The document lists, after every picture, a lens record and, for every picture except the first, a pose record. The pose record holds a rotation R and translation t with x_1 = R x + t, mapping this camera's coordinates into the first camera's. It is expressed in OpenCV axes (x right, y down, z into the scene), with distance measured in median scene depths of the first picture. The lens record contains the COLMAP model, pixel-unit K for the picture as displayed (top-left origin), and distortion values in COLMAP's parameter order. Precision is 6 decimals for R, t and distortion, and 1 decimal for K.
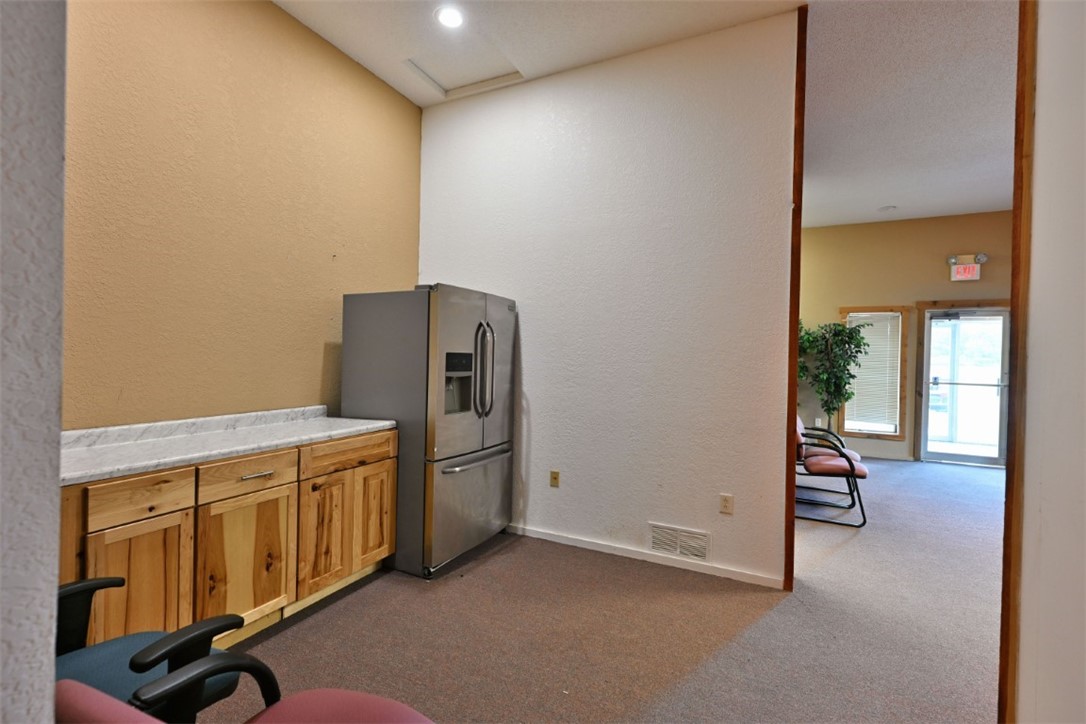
lens RADIAL K [[472.8, 0, 542.5], [0, 472.8, 358.4], [0, 0, 1]] dist [-0.001212, -0.000388]
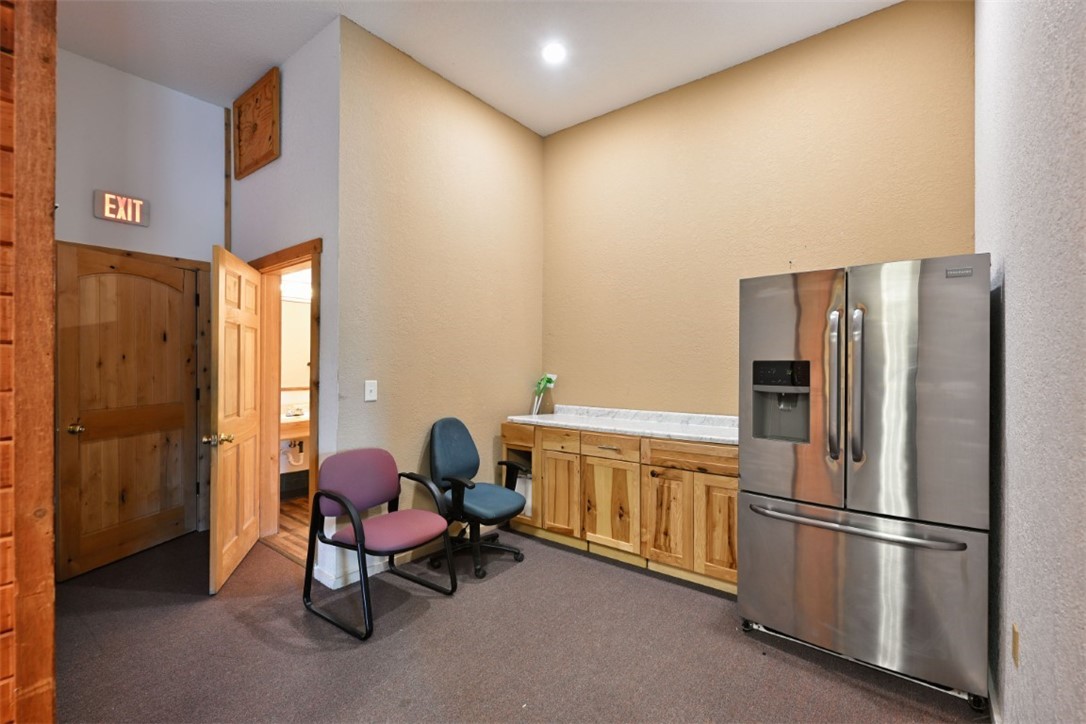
lens RADIAL K [[472.8, 0, 539.6], [0, 472.8, 366.4], [0, 0, 1]] dist [-0.001212, -0.000388]
pose [[-0.213925, -0.018382, -0.976677, 0.701116], [-0.009677, 0.999814, -0.016697, 0.014060], [0.976802, 0.005879, -0.214063, 0.858063]]
